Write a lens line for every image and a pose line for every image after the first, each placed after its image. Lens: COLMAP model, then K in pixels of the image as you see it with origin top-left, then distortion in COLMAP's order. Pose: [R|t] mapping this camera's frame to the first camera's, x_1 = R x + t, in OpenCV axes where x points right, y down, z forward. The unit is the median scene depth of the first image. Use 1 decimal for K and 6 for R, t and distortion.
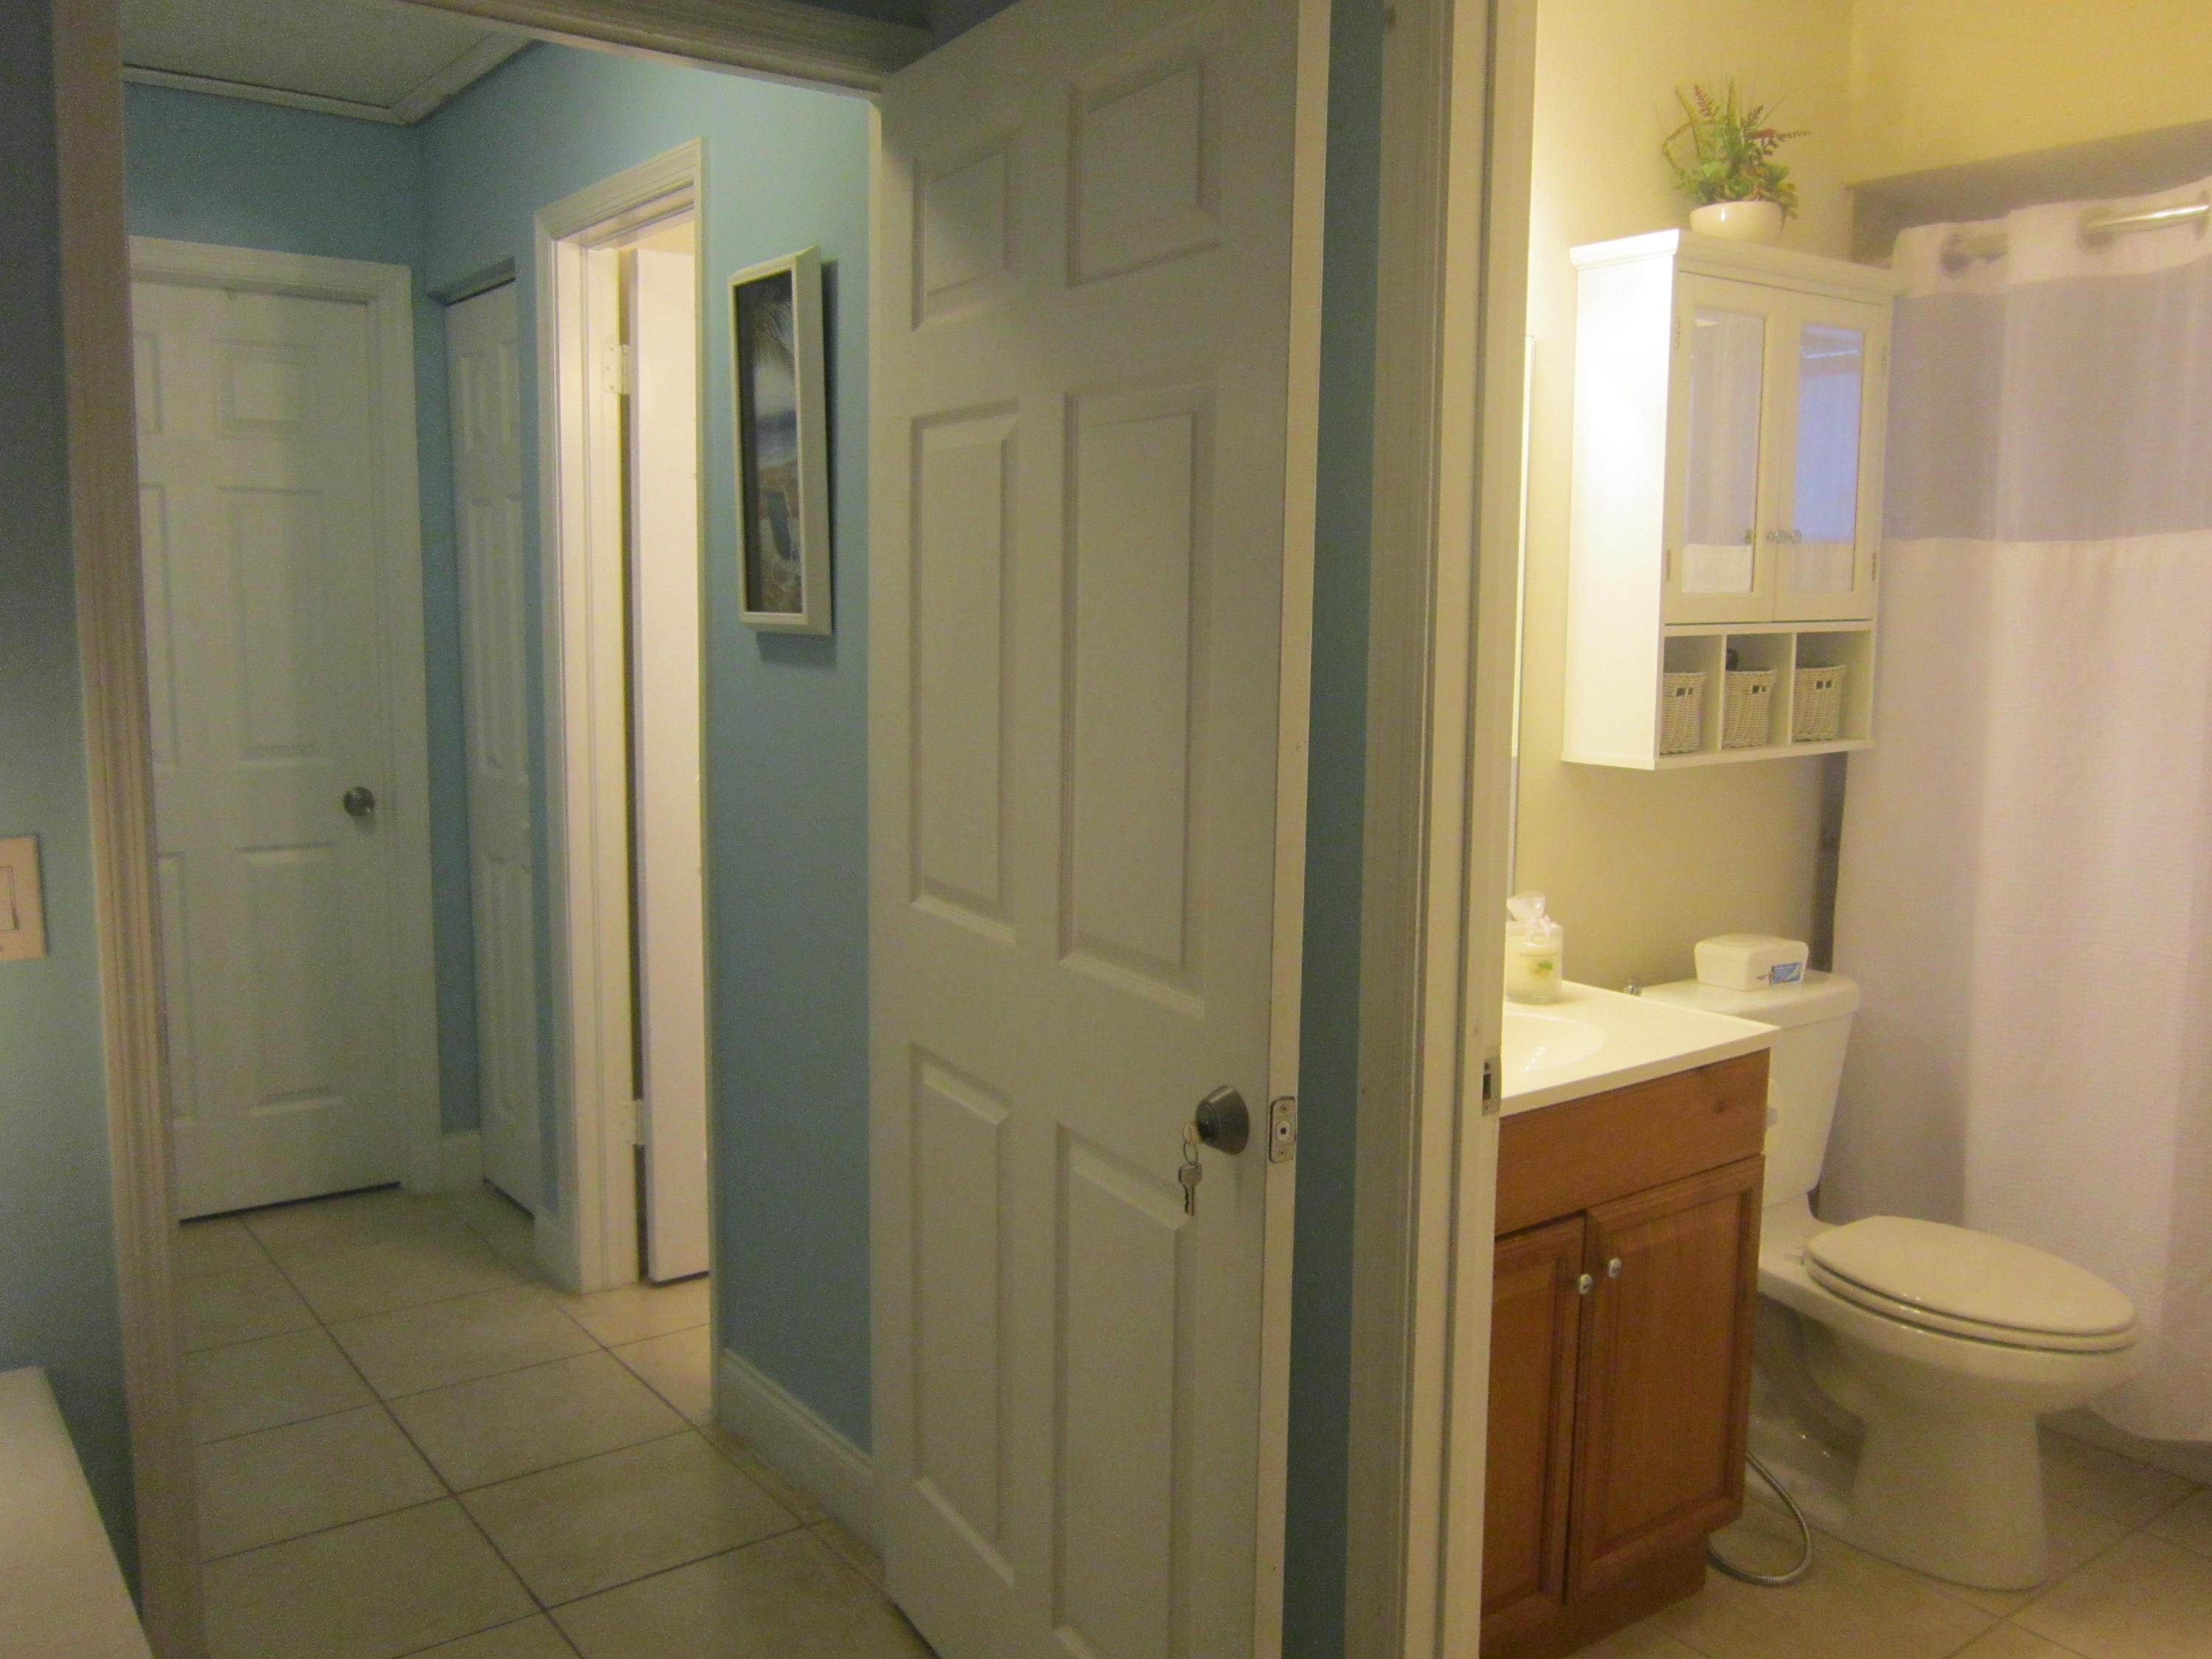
lens RADIAL K [[1833.6, 0, 1106.0], [0, 1833.6, 829.5], [0, 0, 1]] dist [-0.051763, 0.013274]
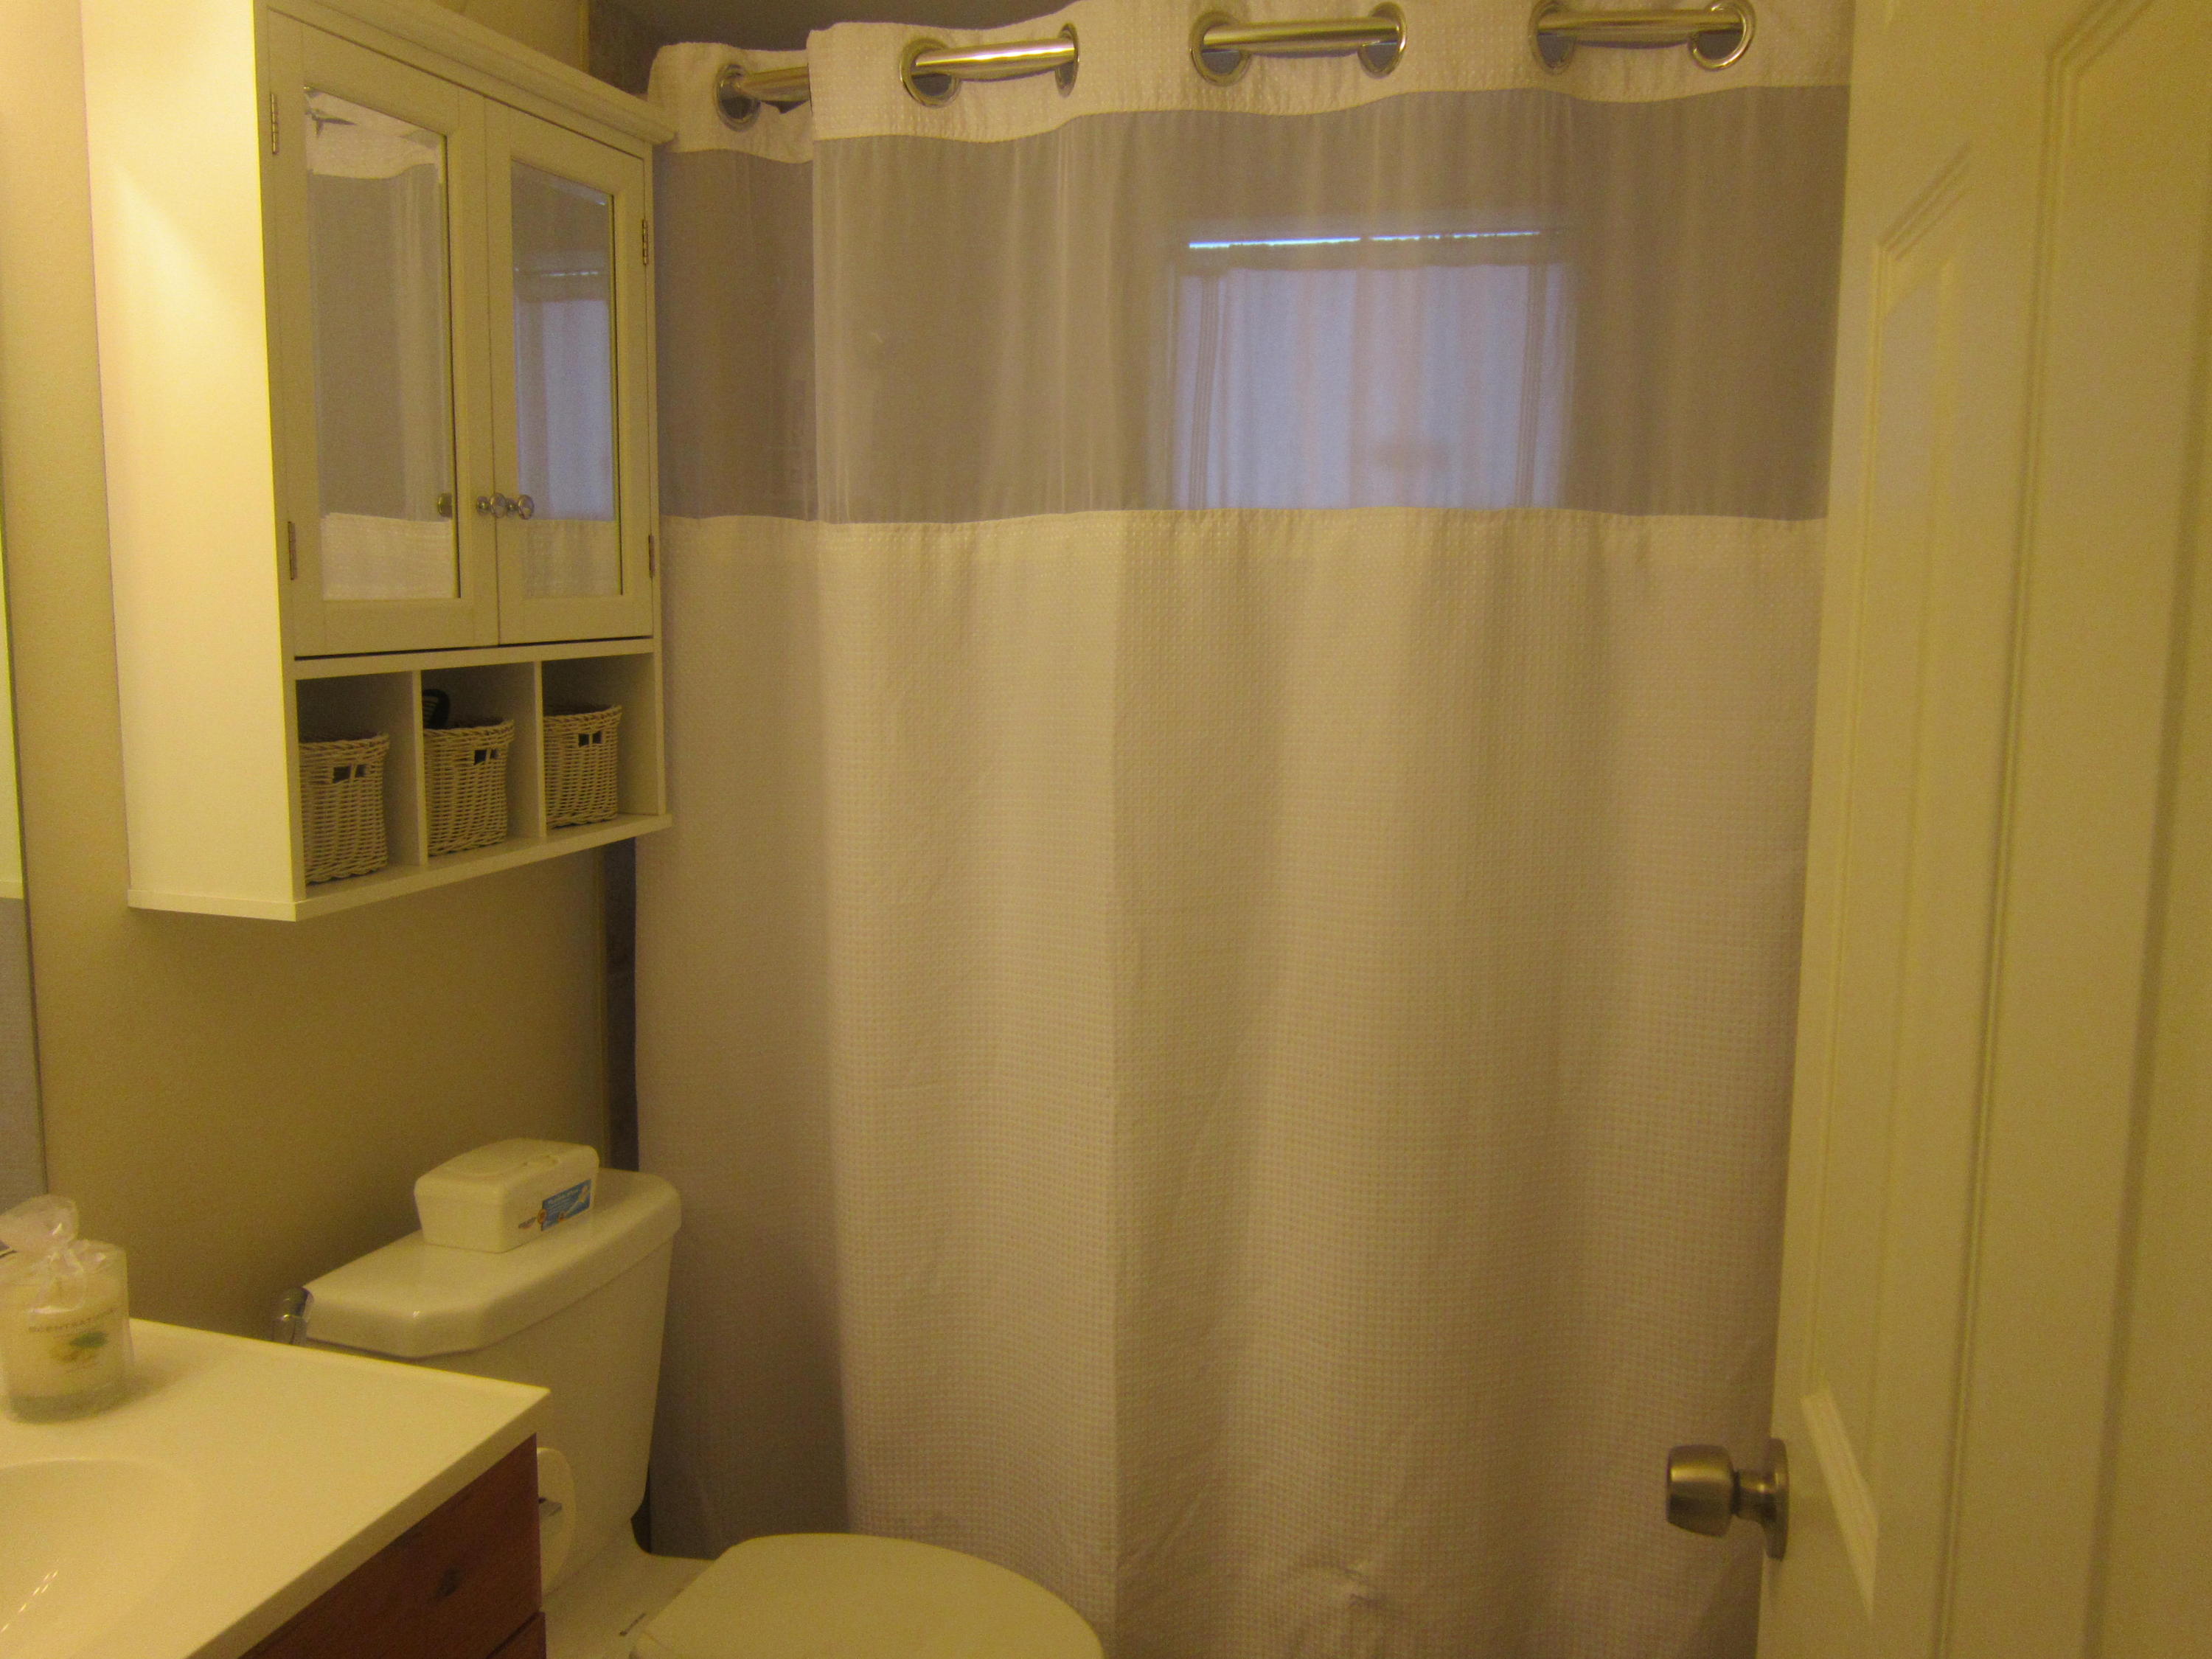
lens RADIAL K [[1829.9, 0, 1106.0], [0, 1829.9, 829.5], [0, 0, 1]] dist [-0.035035, 0.013309]
pose [[0.804458, -0.073701, 0.589420, 0.163039], [0.073668, 0.996991, 0.024118, -0.051678], [-0.589424, 0.024020, 0.807467, 0.381566]]
